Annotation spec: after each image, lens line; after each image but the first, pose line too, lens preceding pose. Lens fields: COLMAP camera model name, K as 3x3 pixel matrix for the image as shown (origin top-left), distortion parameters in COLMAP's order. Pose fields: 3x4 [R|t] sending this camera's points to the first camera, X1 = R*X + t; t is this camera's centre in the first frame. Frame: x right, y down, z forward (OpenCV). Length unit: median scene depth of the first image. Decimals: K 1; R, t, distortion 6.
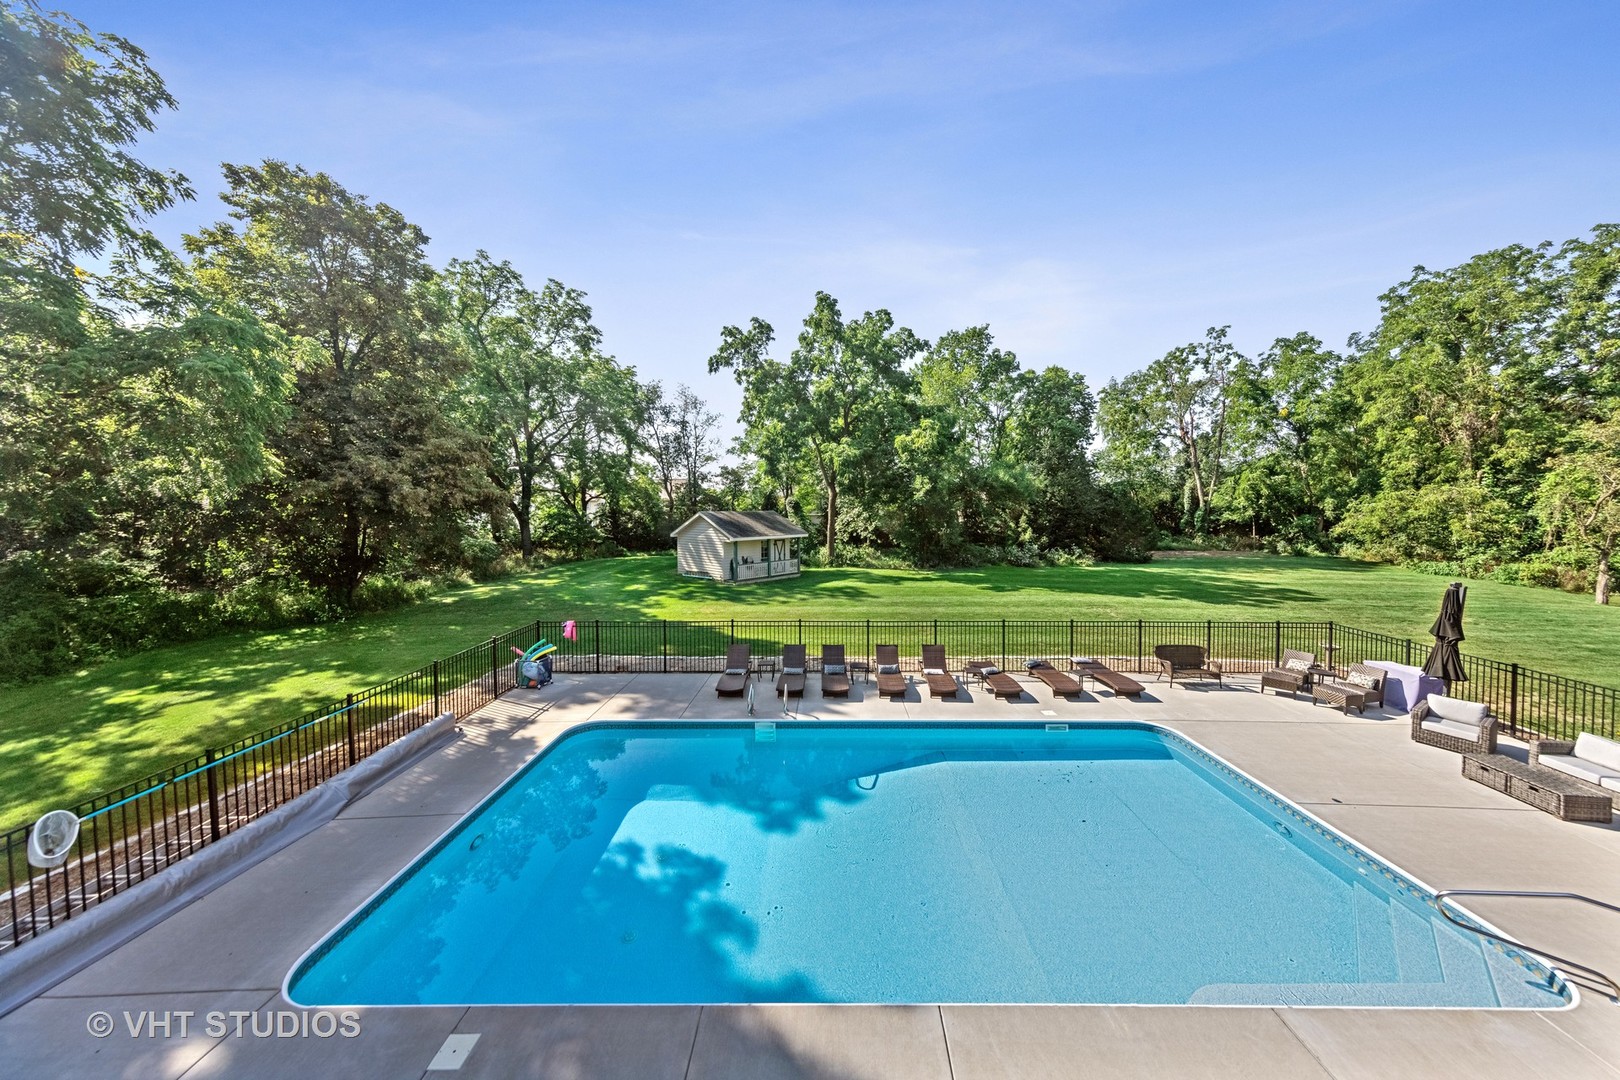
lens RADIAL K [[512.5, 0, 824.6], [0, 512.5, 518.1], [0, 0, 1]] dist [0.013224, 0.000049]
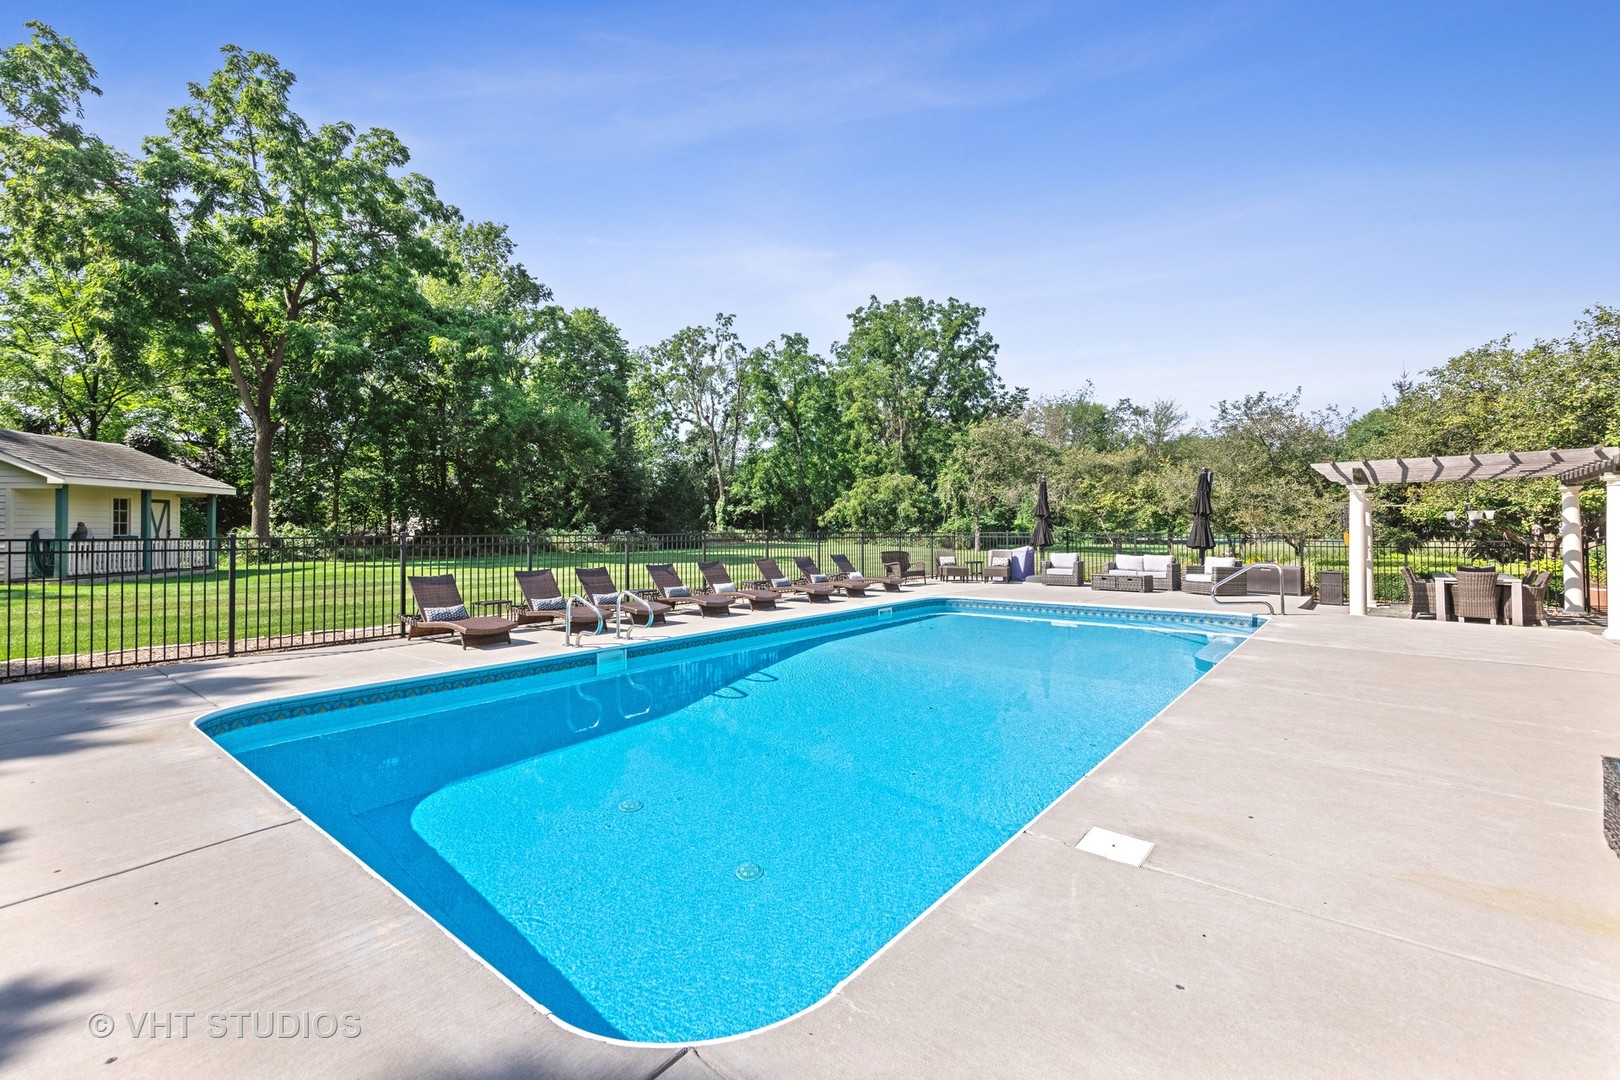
lens RADIAL K [[690.1, 0, 813.7], [0, 690.1, 524.2], [0, 0, 1]] dist [0.007678, 0.000018]
pose [[0.637366, 0.007390, 0.770526, -0.160659], [0.020239, 0.999448, -0.026327, 0.077008], [-0.770295, 0.032374, 0.636865, 0.084707]]
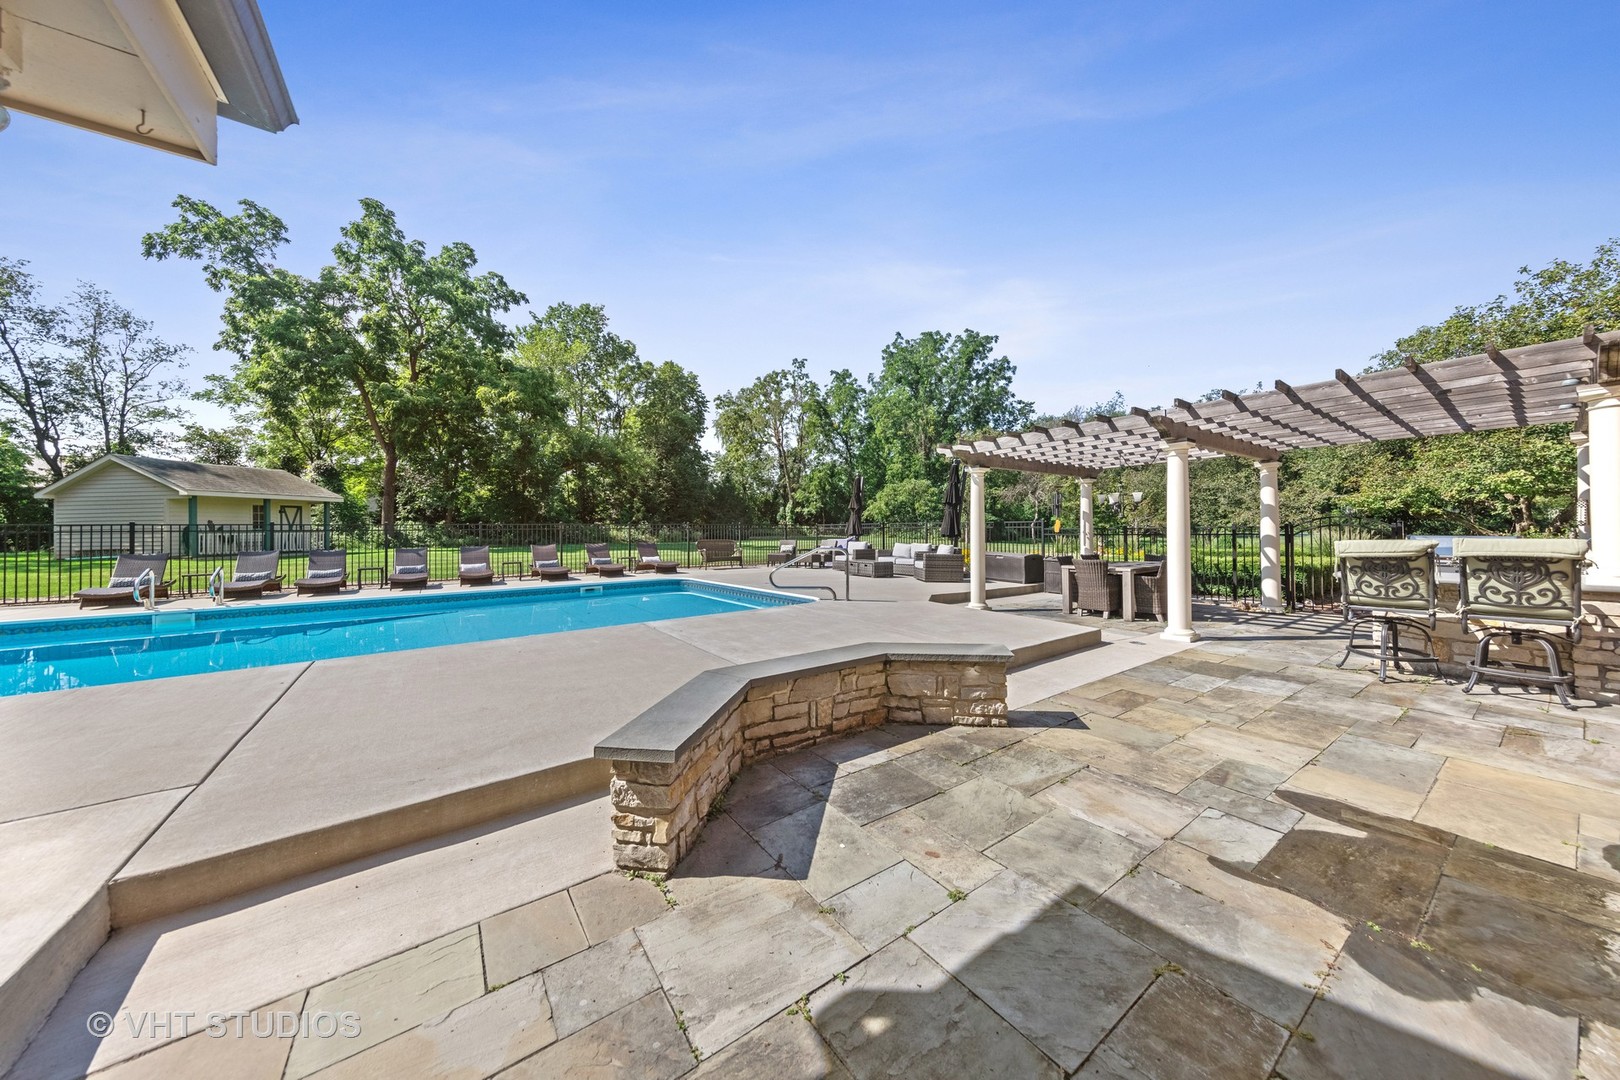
lens RADIAL K [[531.6, 0, 822.2], [0, 531.6, 523.8], [0, 0, 1]] dist [0.008634, -0.000174]
pose [[0.798218, 0.002354, 0.602365, 0.045905], [0.020331, 0.999317, -0.030847, 0.086148], [-0.602026, 0.036869, 0.797625, -0.048080]]
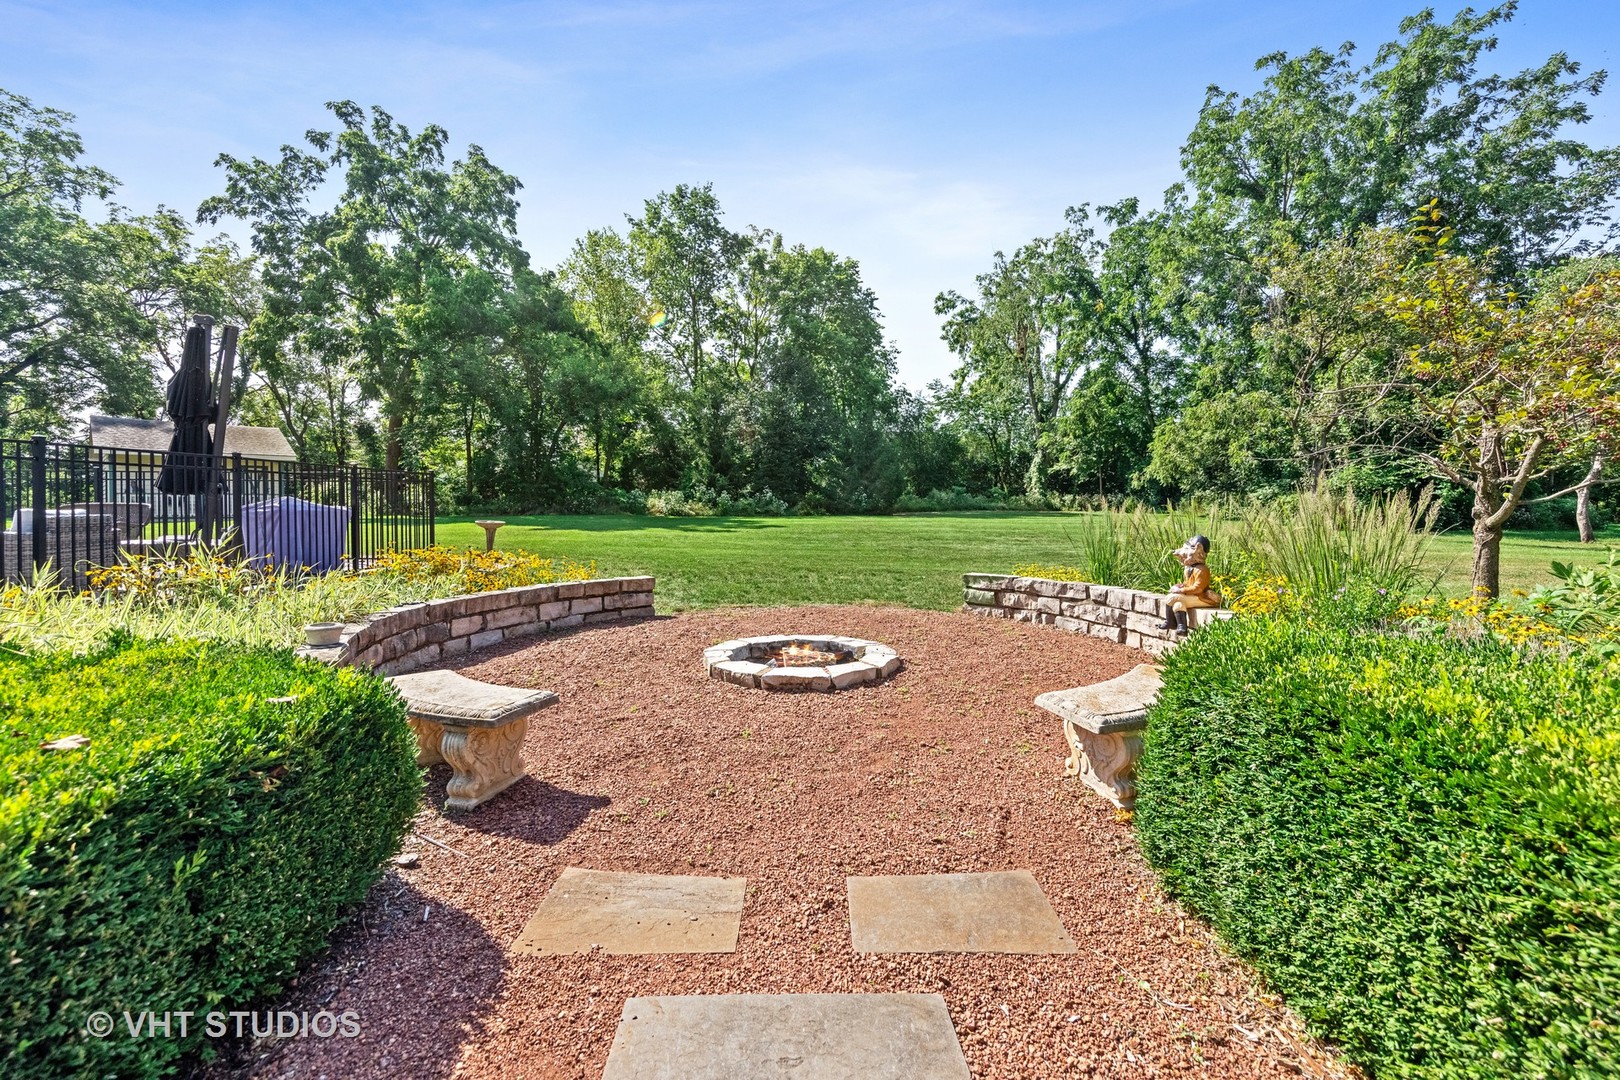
lens RADIAL K [[690.1, 0, 805.9], [0, 690.1, 523.0], [0, 0, 1]] dist [0.007678, 0.000018]
pose [[0.999902, 0.002836, 0.013726, 0.479634], [-0.002874, 0.999992, 0.002731, 0.090001], [-0.013718, -0.002770, 0.999902, 0.056083]]
